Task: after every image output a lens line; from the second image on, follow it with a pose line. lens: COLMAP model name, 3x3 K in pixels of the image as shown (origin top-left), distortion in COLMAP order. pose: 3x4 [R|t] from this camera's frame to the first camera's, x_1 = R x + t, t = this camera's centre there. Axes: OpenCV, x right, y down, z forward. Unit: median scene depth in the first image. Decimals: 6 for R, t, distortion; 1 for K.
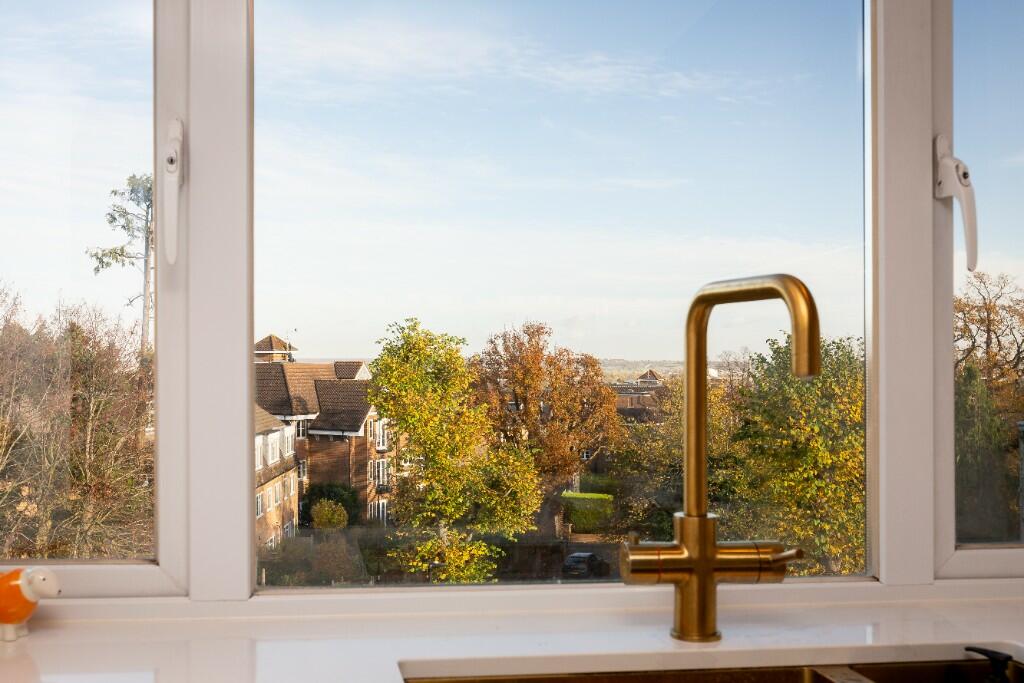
lens RADIAL K [[868.0, 0, 511.8], [0, 868.0, 360.6], [0, 0, 1]] dist [0.003928, -0.000151]
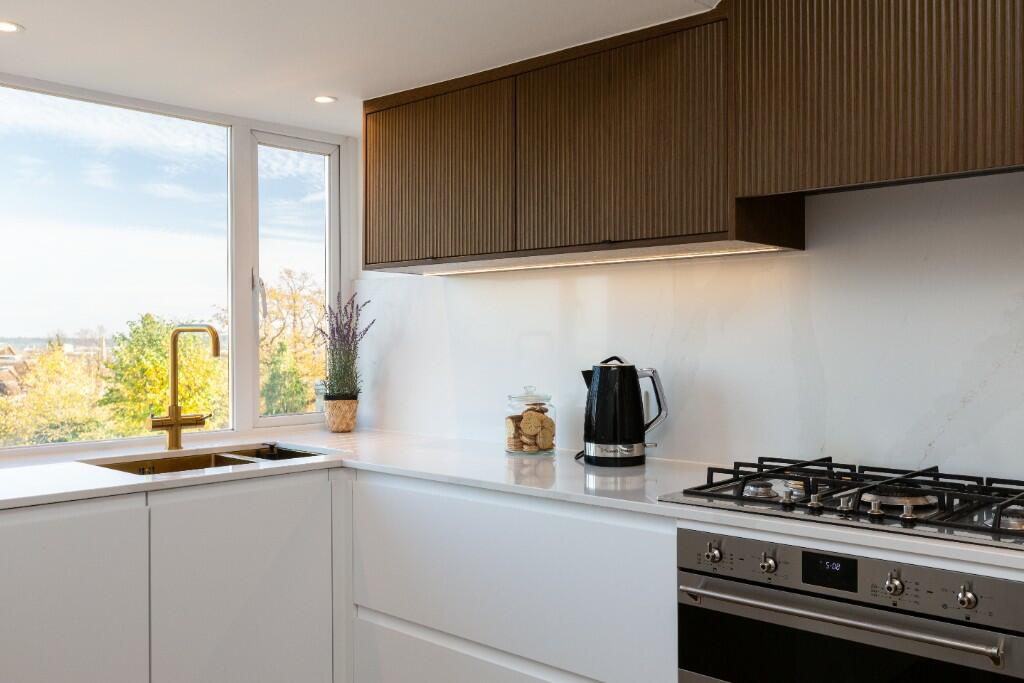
lens RADIAL K [[935.3, 0, 512.0], [0, 935.3, 341.5], [0, 0, 1]] dist [0.010690, 0.002434]
pose [[0.753529, -0.006863, 0.657379, -0.149453], [-0.000591, 0.999938, 0.011117, -0.009861], [-0.657414, -0.008766, 0.753478, -0.314223]]
